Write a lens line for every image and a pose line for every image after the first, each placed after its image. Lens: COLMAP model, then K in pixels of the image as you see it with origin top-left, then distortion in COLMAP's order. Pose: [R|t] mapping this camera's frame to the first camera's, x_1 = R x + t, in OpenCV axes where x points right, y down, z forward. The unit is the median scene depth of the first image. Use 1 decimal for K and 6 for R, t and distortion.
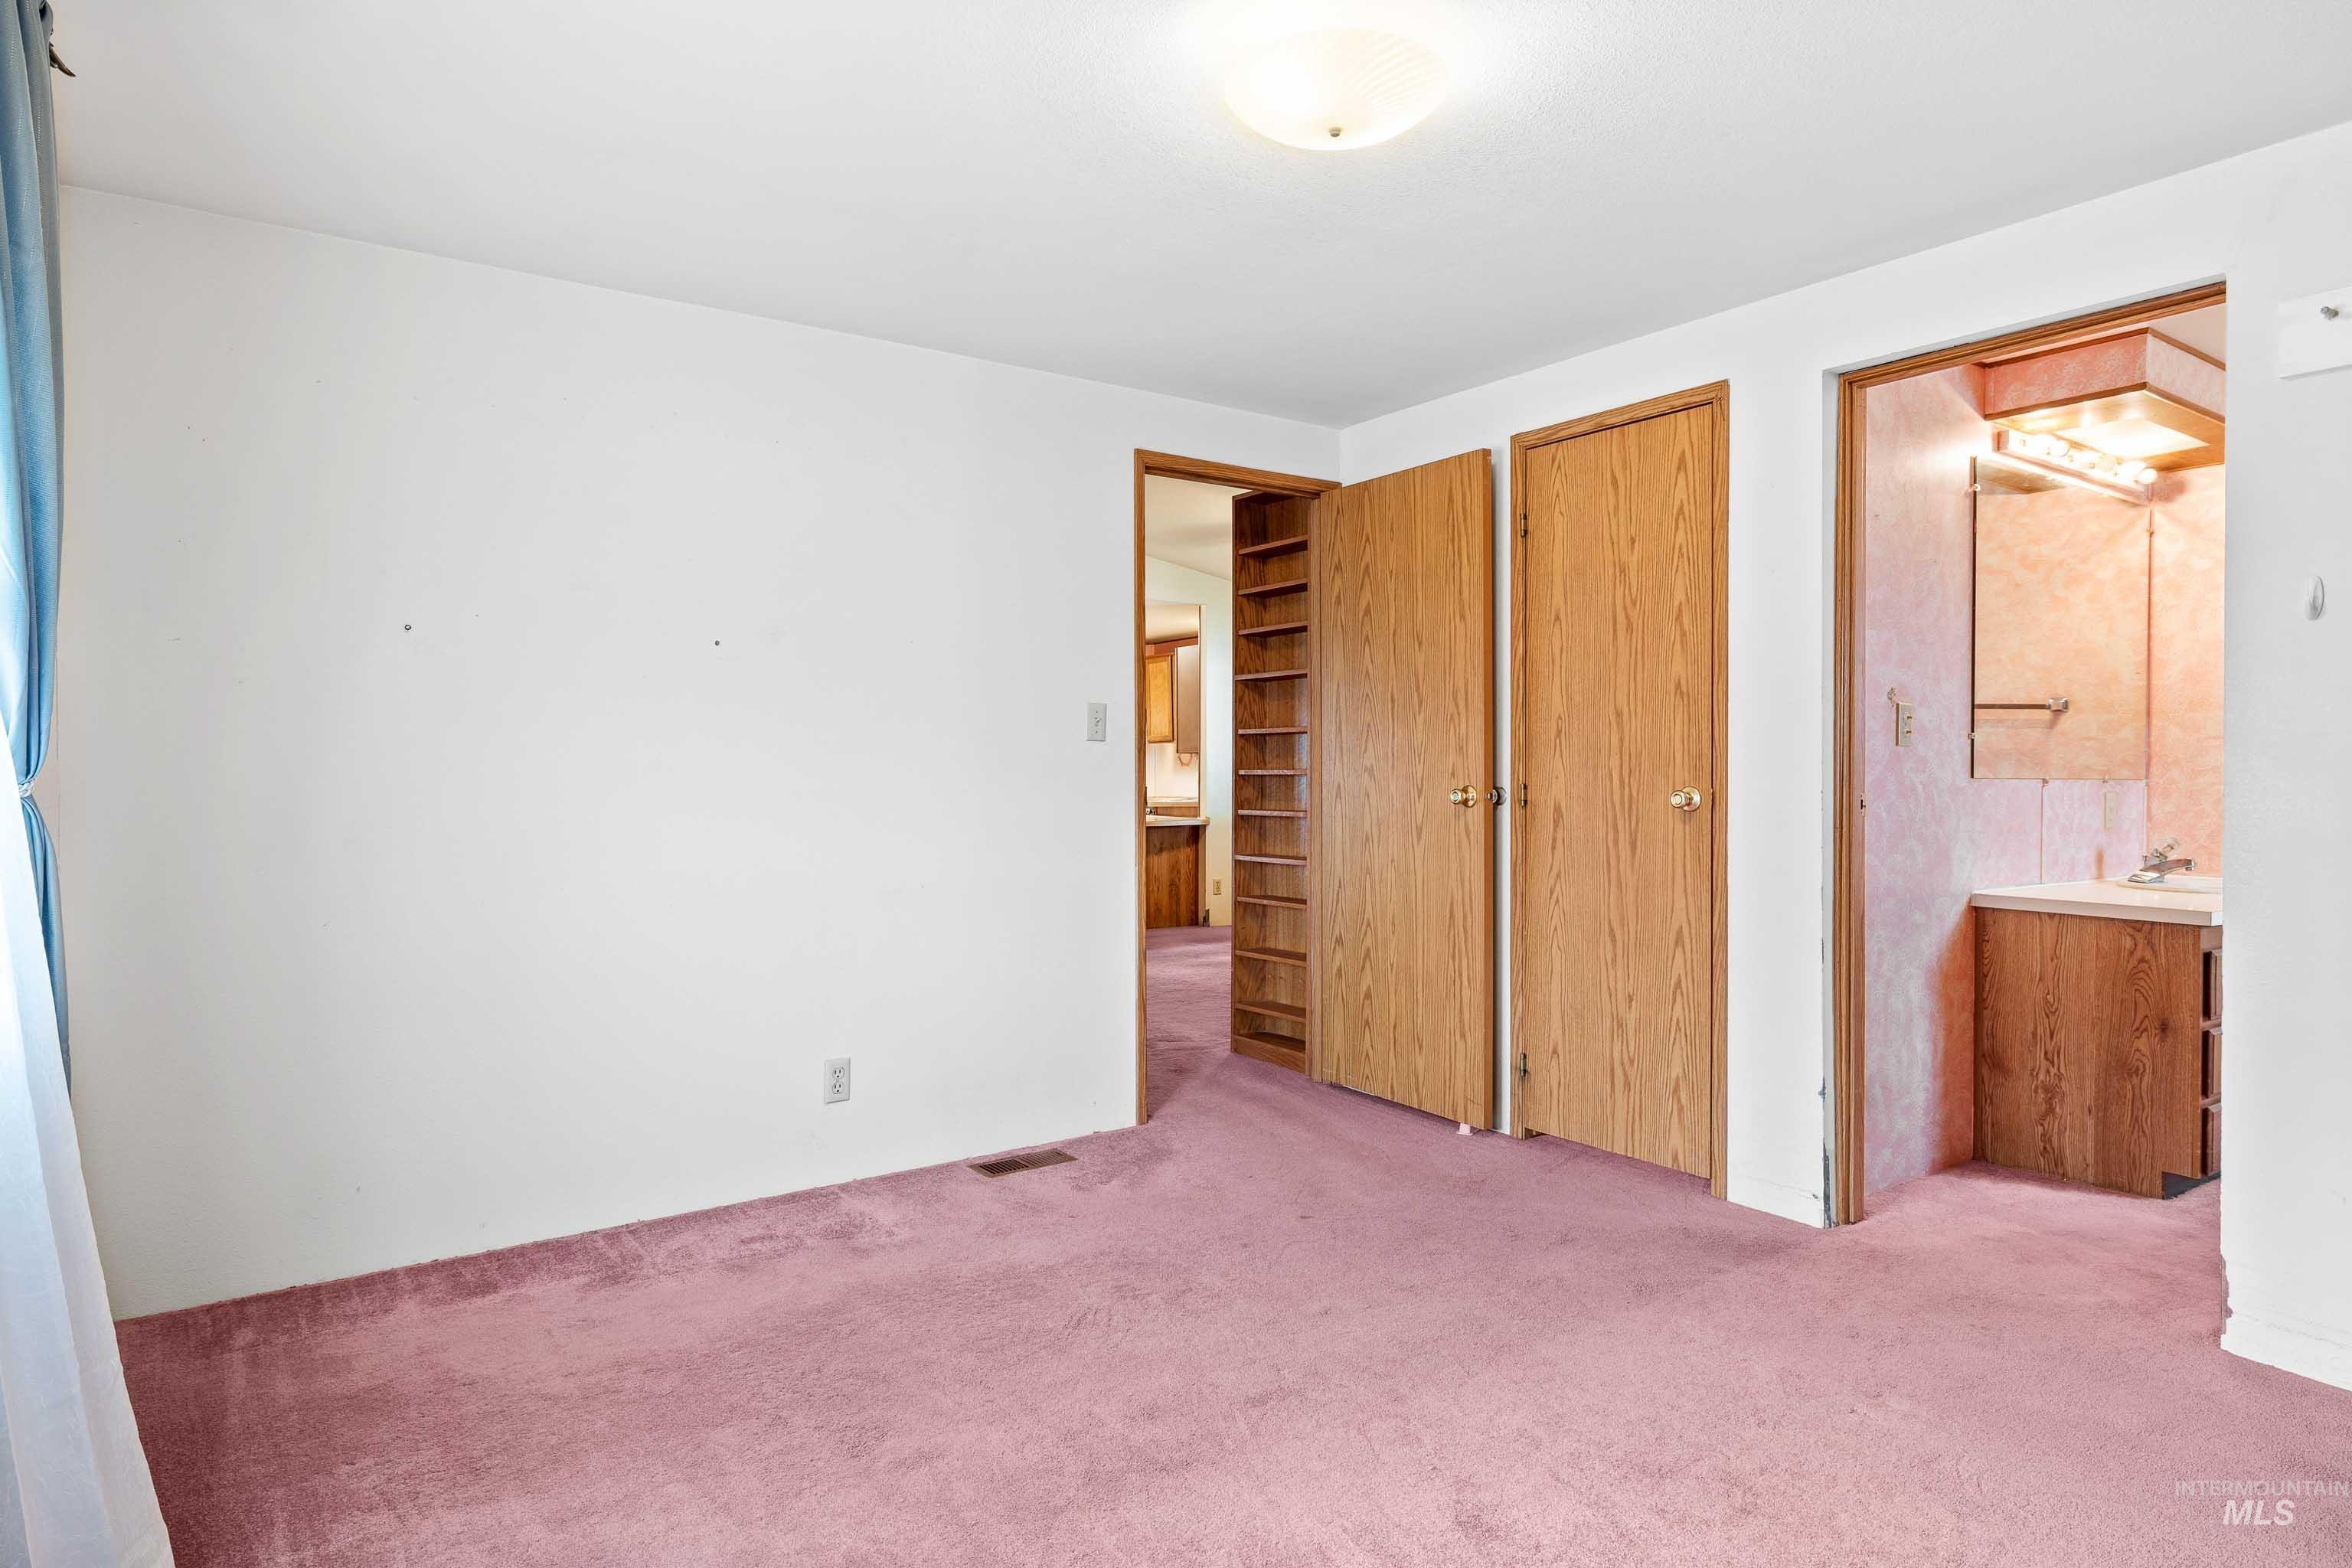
lens RADIAL K [[1314.7, 0, 1175.6], [0, 1314.7, 783.3], [0, 0, 1]] dist [-0.000256, -0.001025]
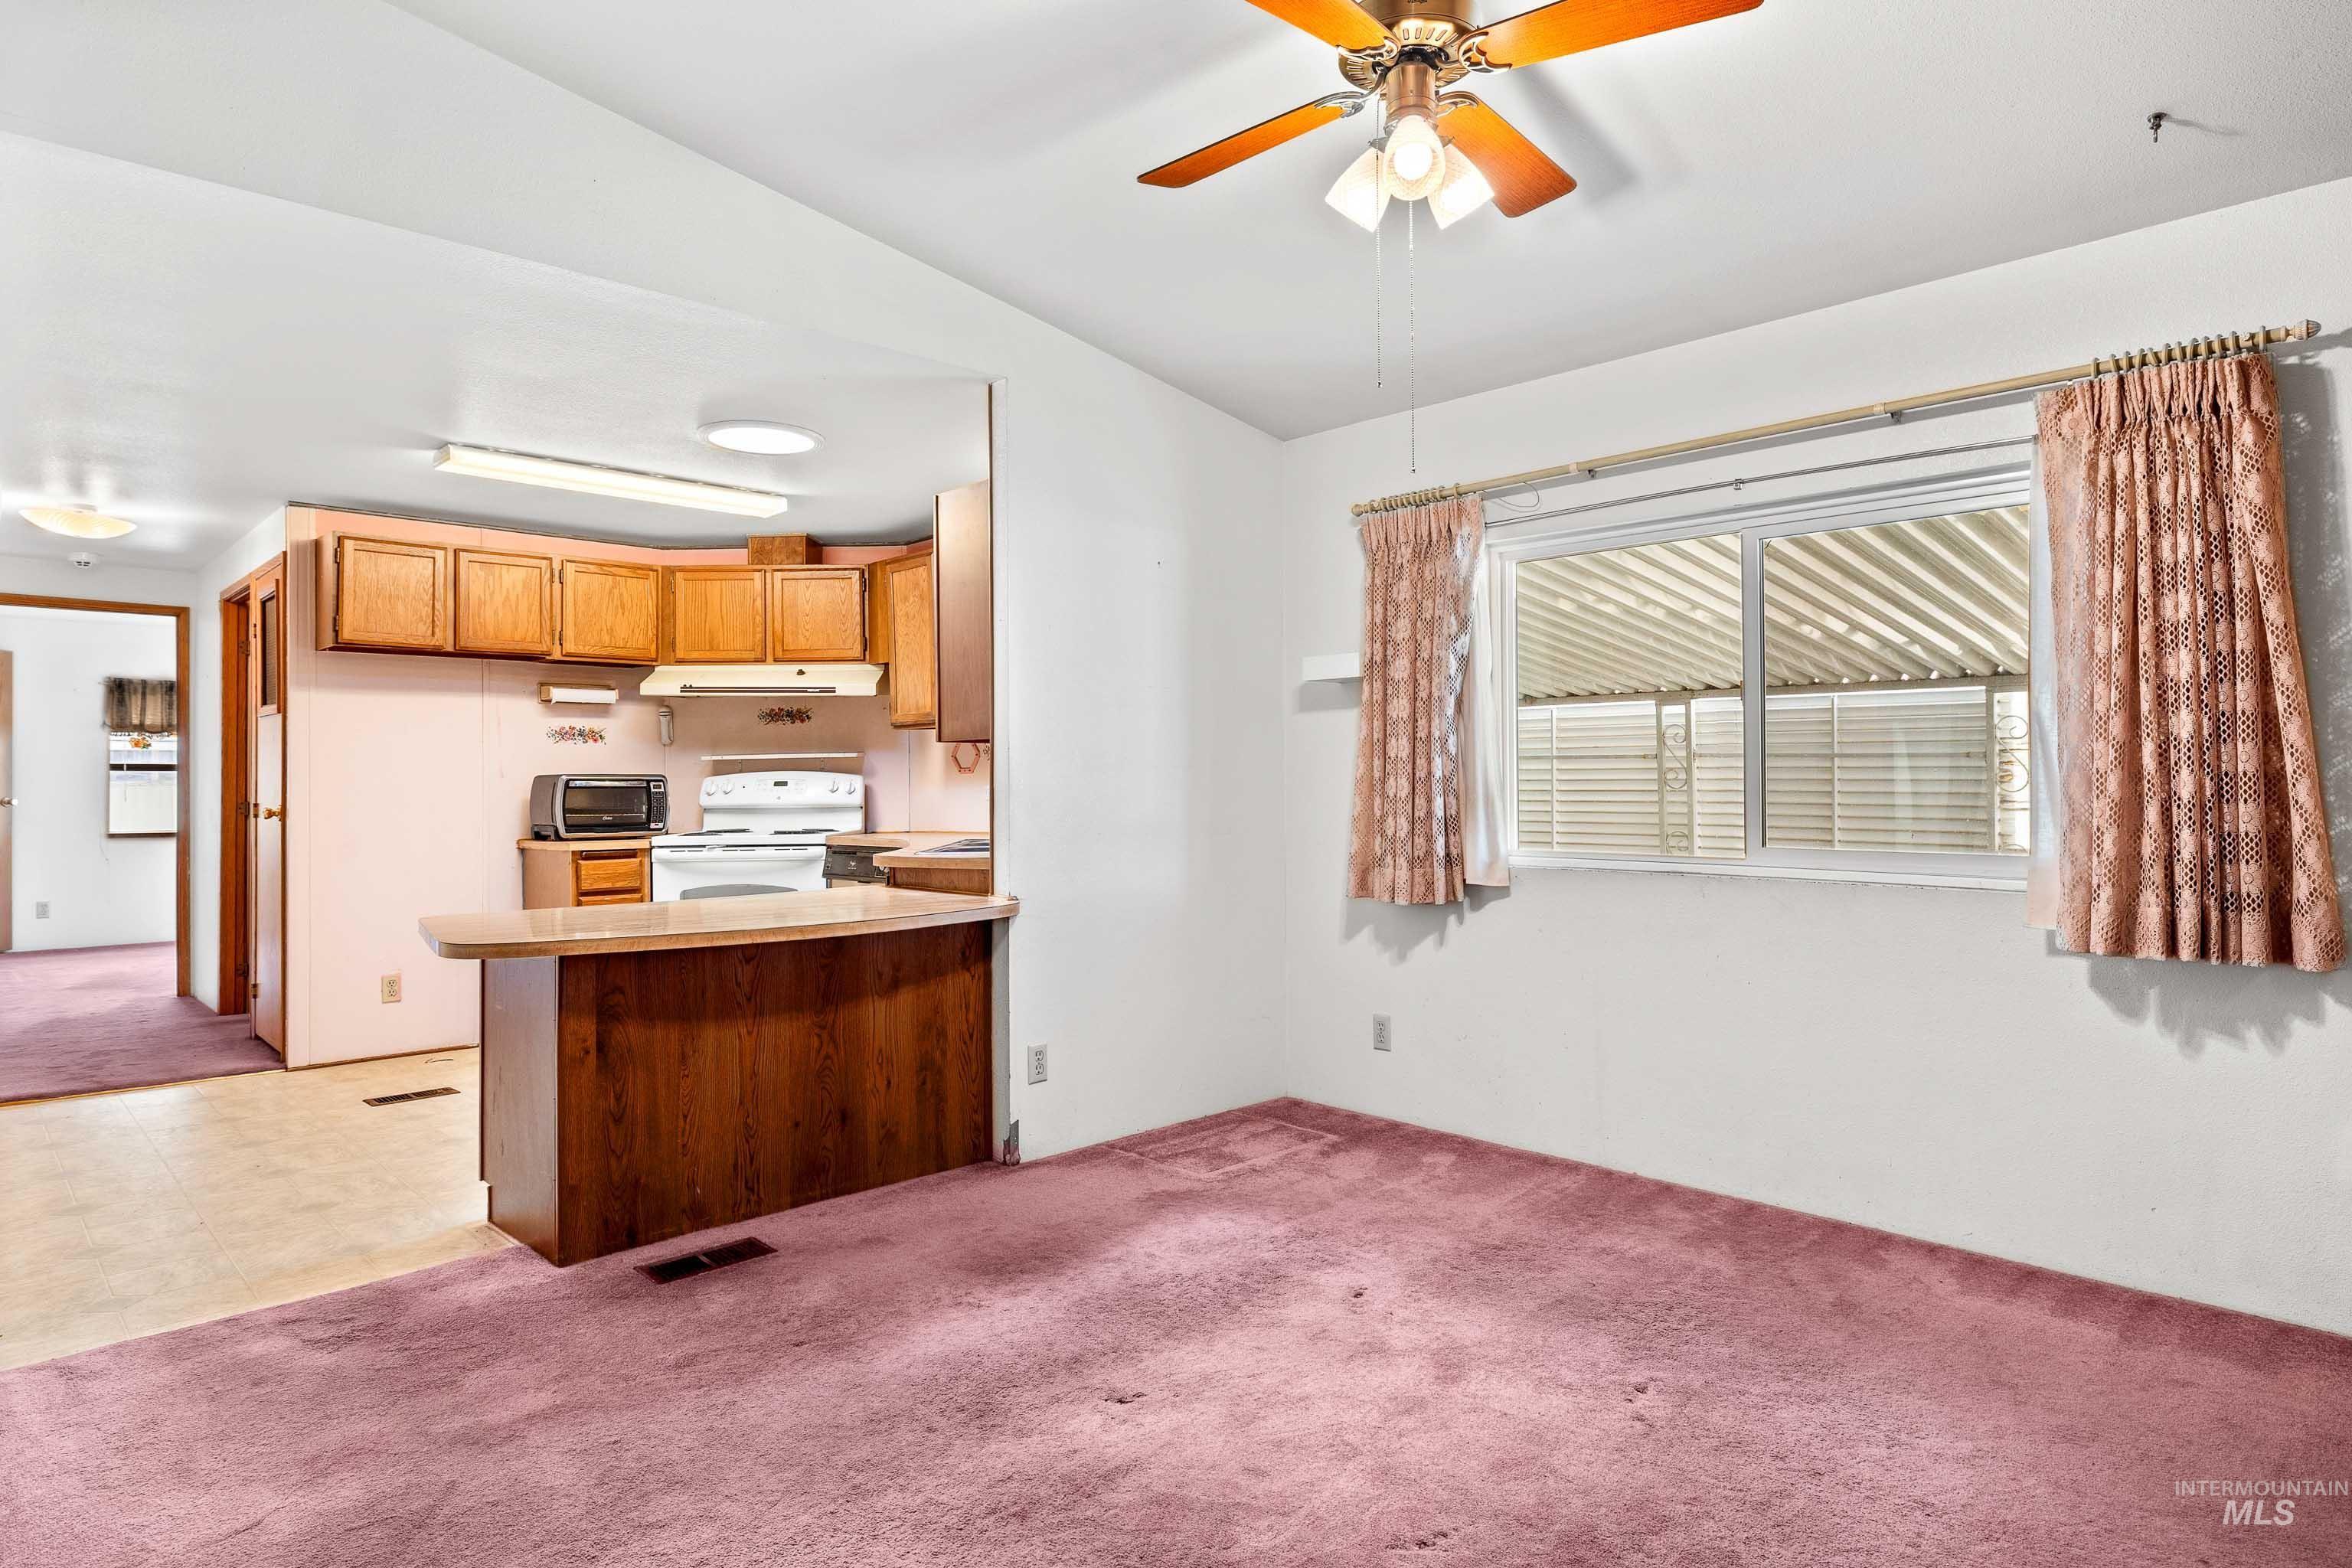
lens RADIAL K [[1314.7, 0, 1188.1], [0, 1314.7, 771.5], [0, 0, 1]] dist [-0.000256, -0.001025]
pose [[0.986325, -0.005588, 0.164714, 0.010855], [0.008208, 0.999850, -0.015226, -0.006527], [-0.164605, 0.016370, 0.986224, 0.586866]]
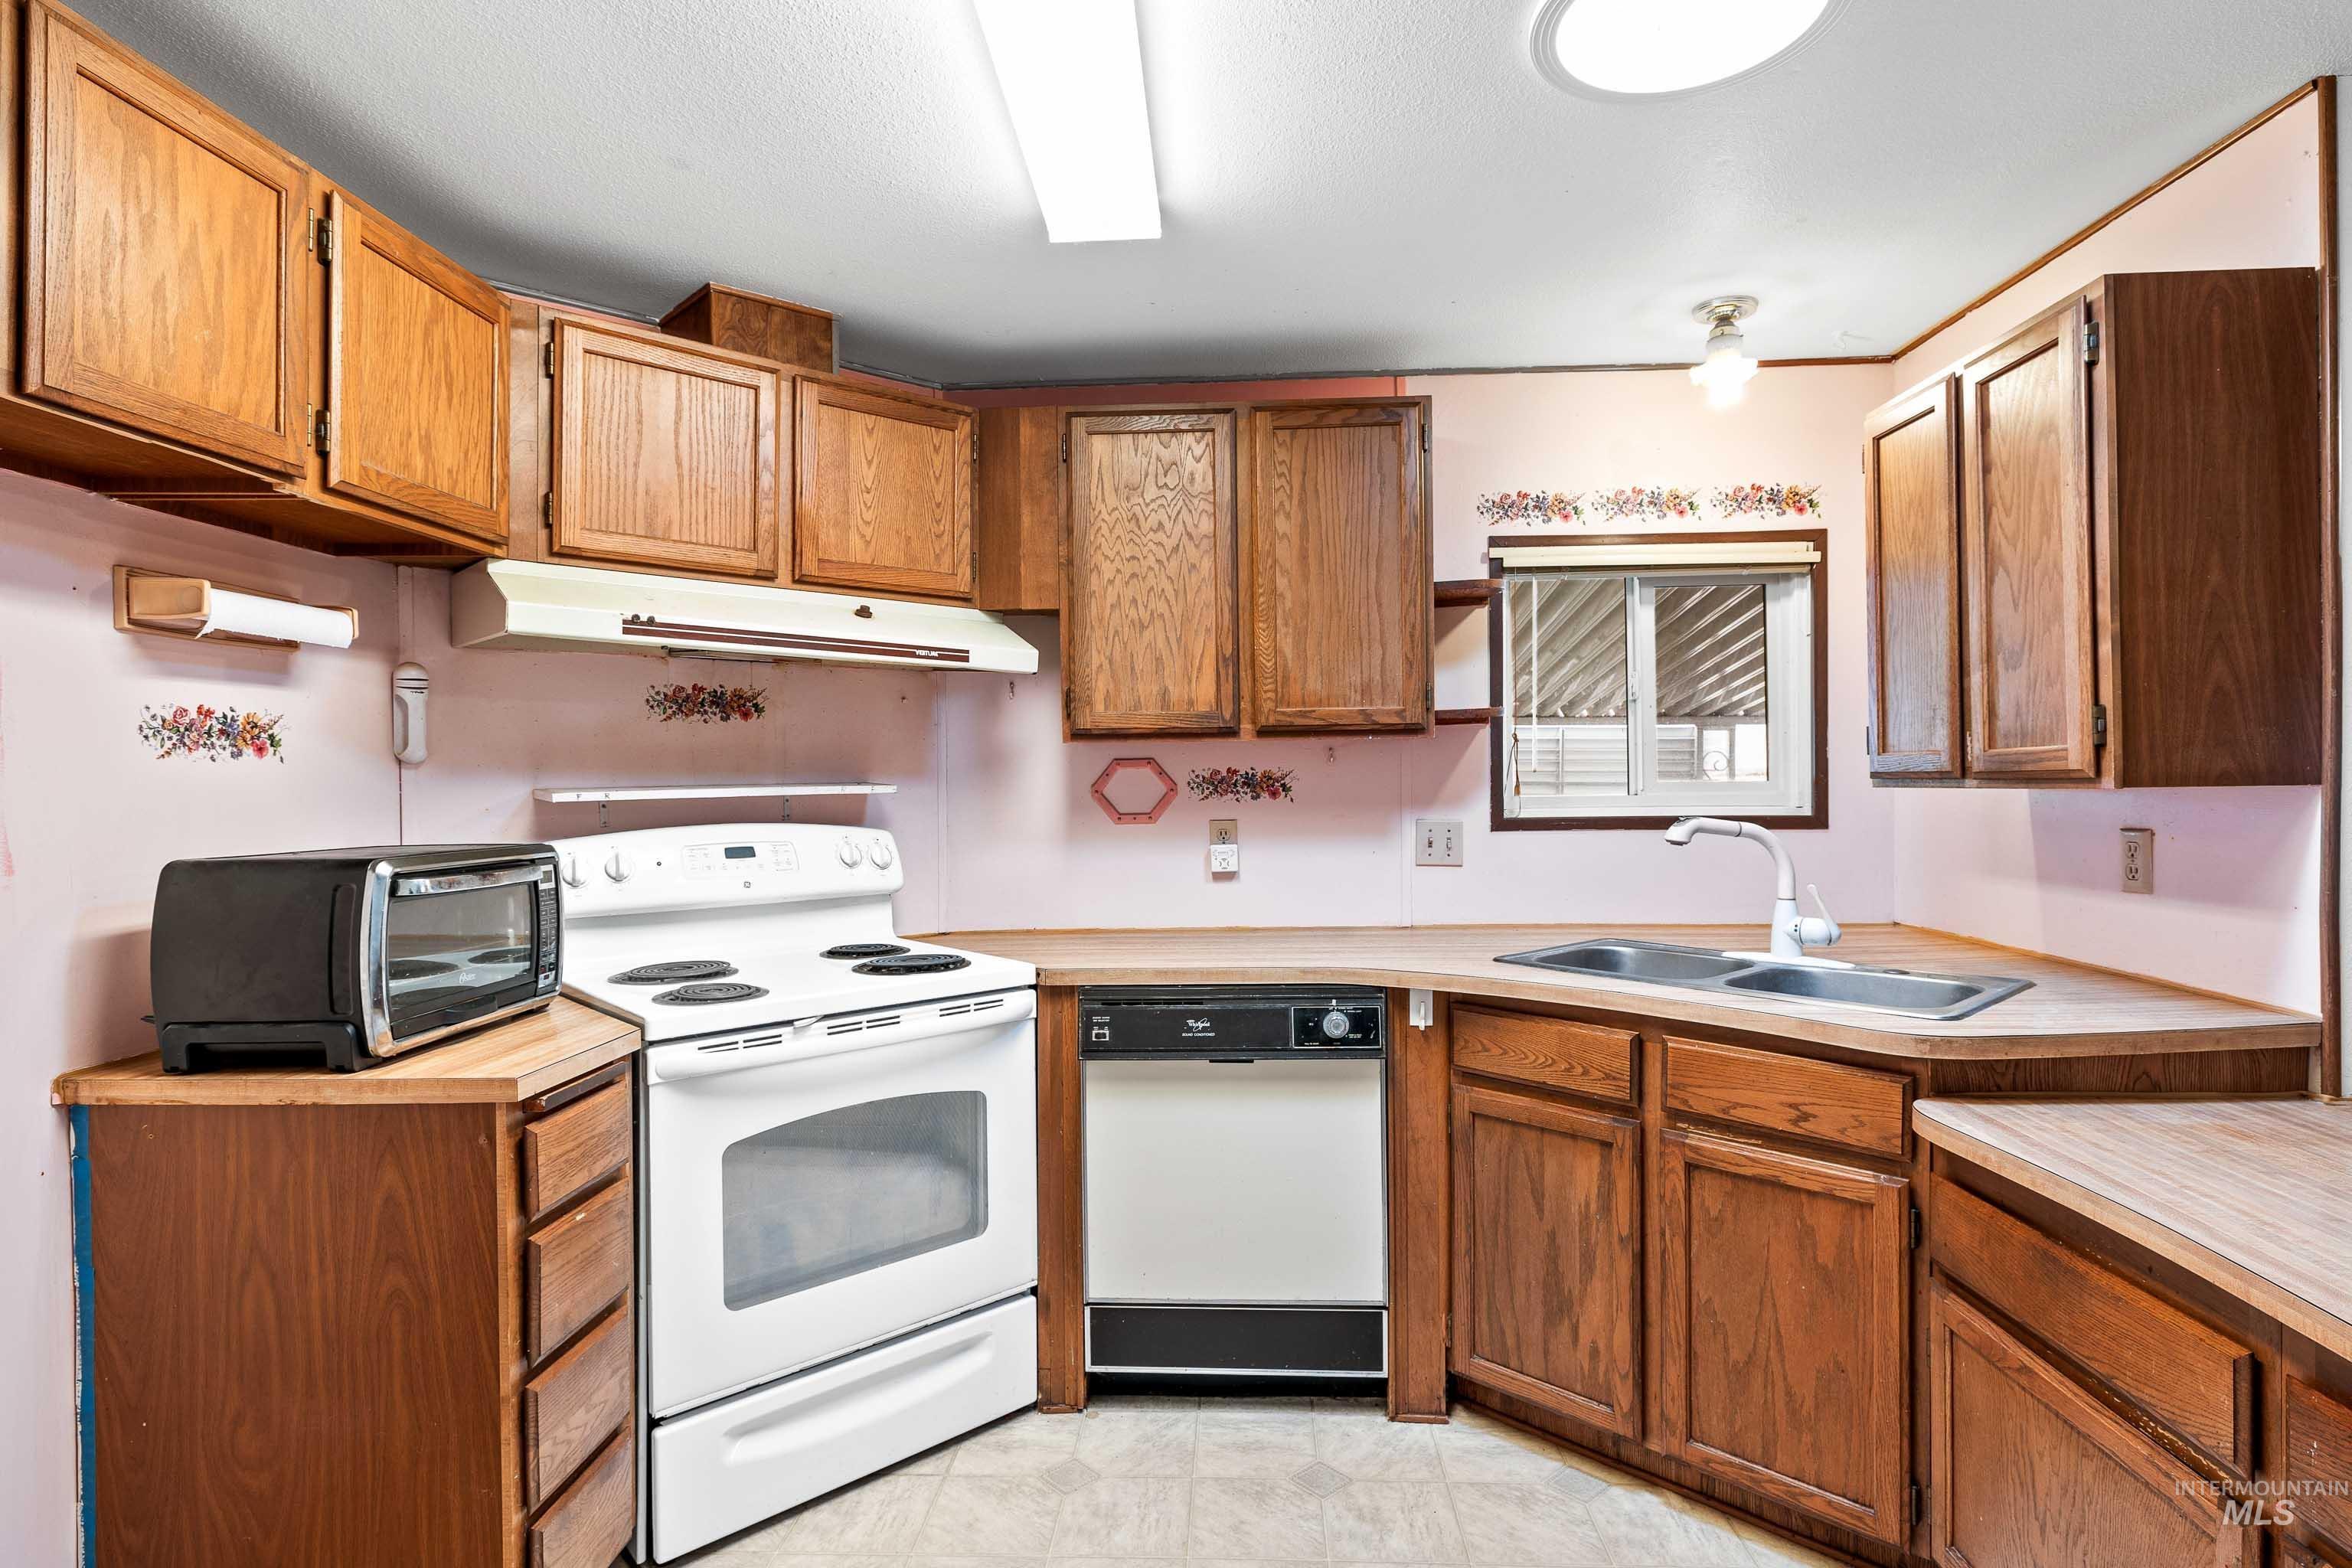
lens RADIAL K [[1210.4, 0, 1185.1], [0, 1210.4, 780.8], [0, 0, 1]] dist [-0.004415, 0.000492]
pose [[0.611962, -0.003370, 0.790880, -0.242006], [0.013054, 0.999898, -0.005840, -0.025883], [-0.790780, 0.013898, 0.611943, 1.029954]]
